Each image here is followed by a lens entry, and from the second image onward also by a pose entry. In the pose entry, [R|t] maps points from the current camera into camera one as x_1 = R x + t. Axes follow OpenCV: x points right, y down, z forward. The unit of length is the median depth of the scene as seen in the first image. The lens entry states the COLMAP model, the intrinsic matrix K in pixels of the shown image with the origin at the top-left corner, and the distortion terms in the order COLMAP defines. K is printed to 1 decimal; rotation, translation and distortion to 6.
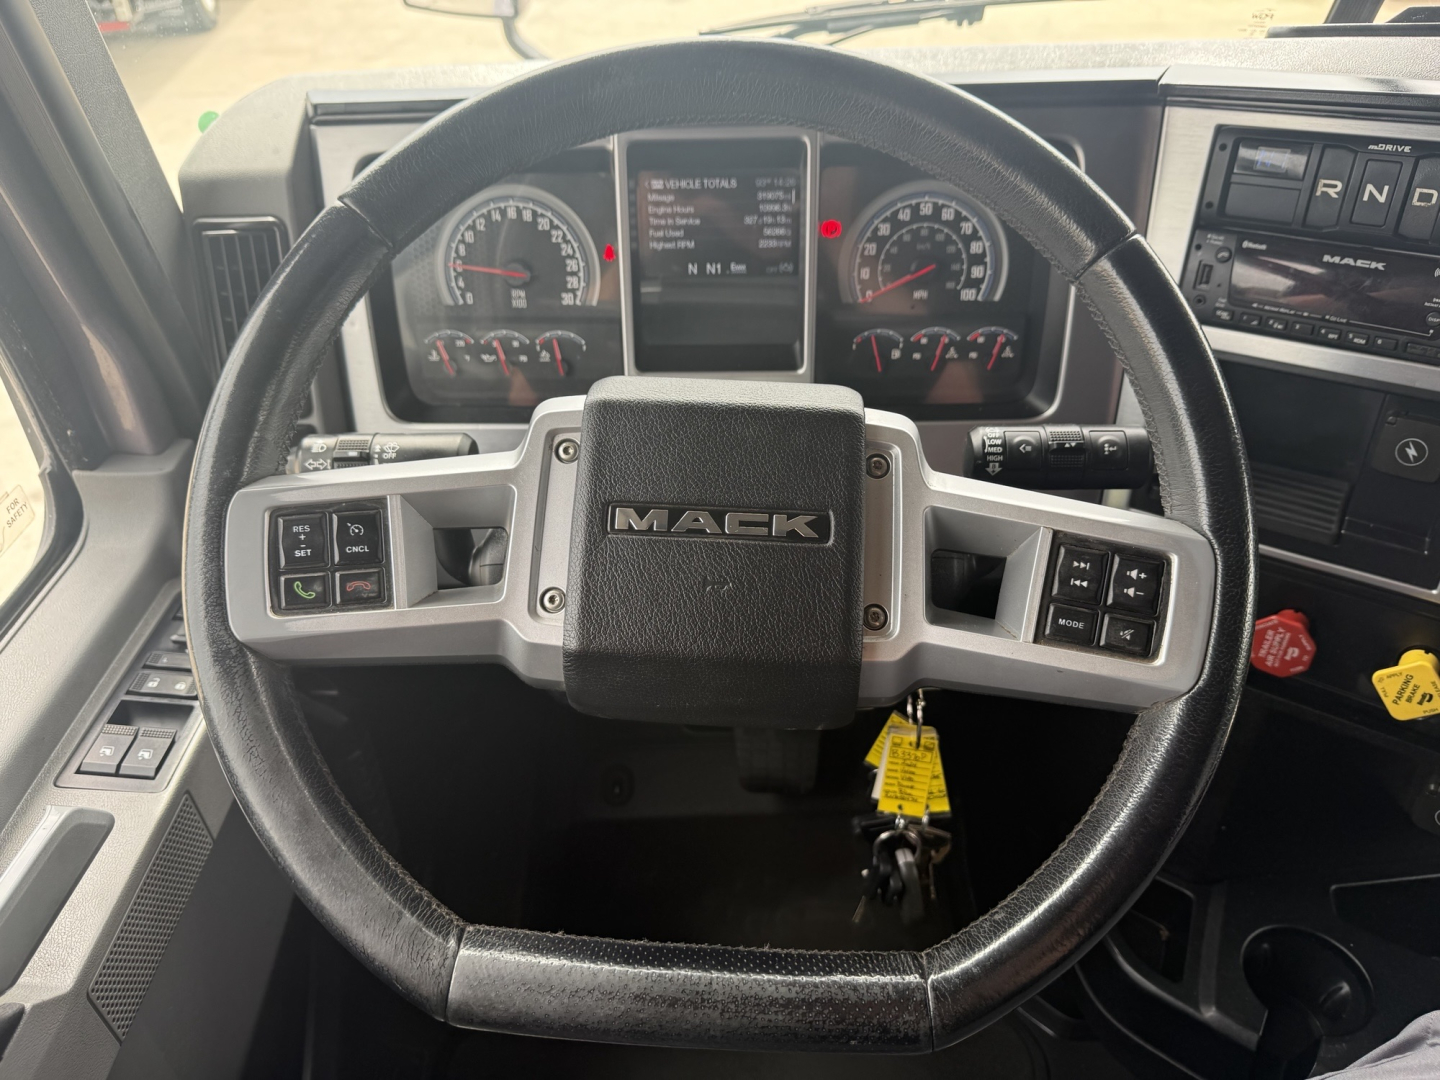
lens RADIAL K [[1000.2, 0, 721.1], [0, 1000.2, 547.4], [0, 0, 1]] dist [-0.011581, -0.003887]
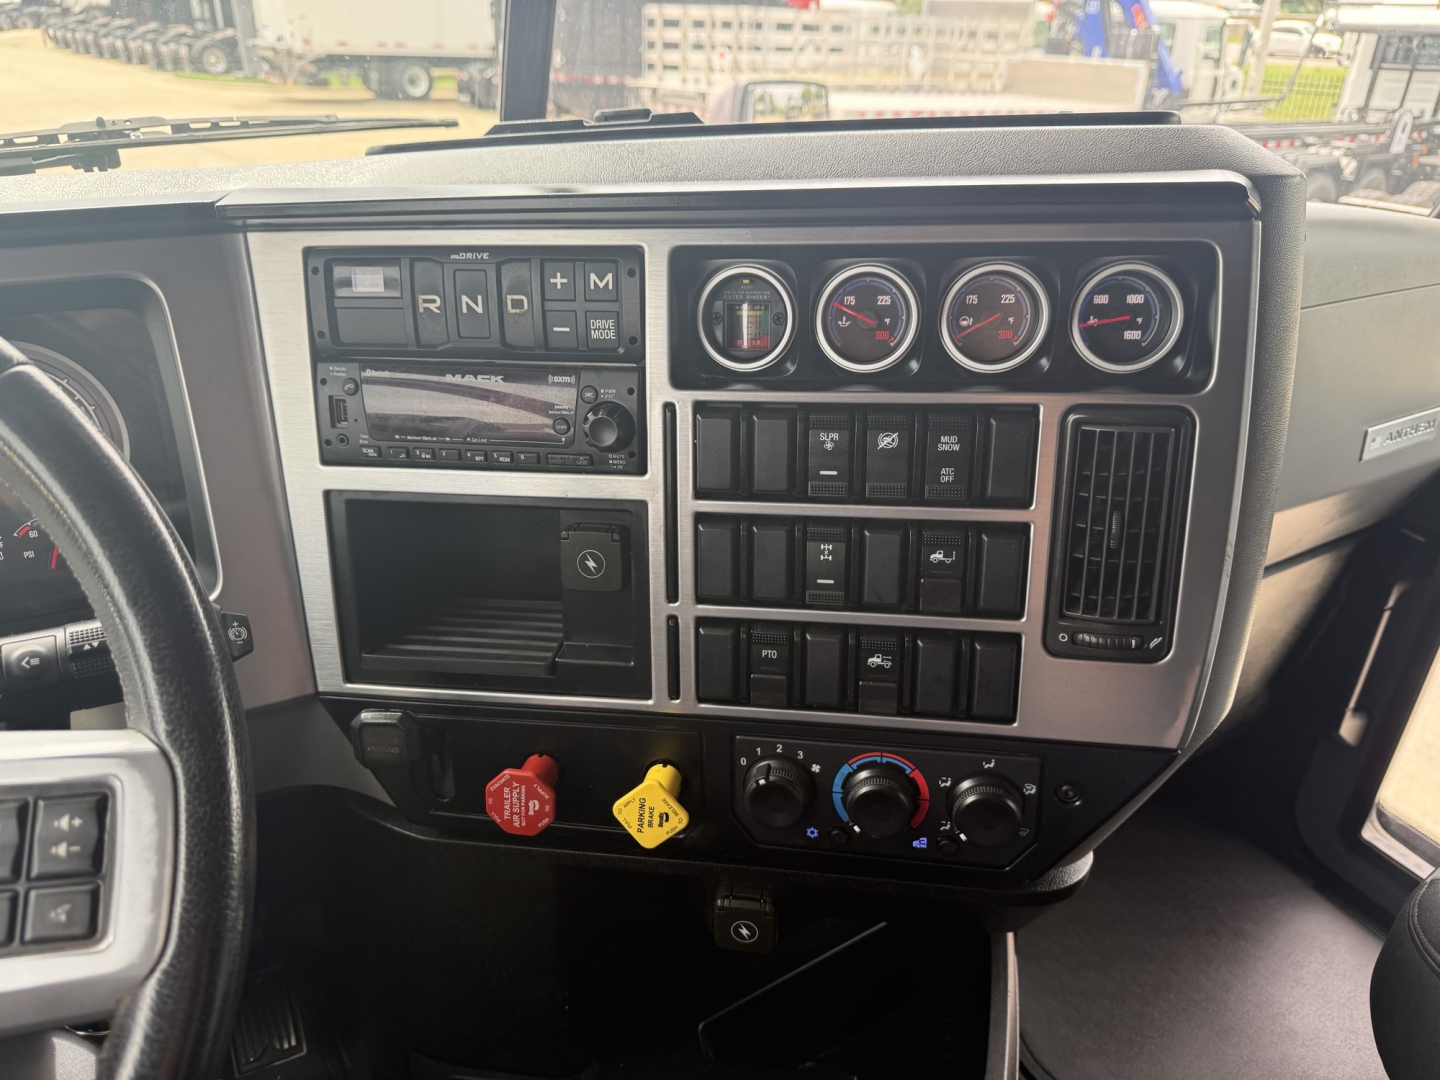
lens RADIAL K [[977.0, 0, 720.7], [0, 977.0, 574.7], [0, 0, 1]] dist [0.059119, -0.099943]
pose [[0.881011, -0.188571, 0.433890, 0.410221], [0.246998, 0.965549, -0.081895, 0.021196], [-0.403499, 0.179320, 0.897236, 0.121372]]
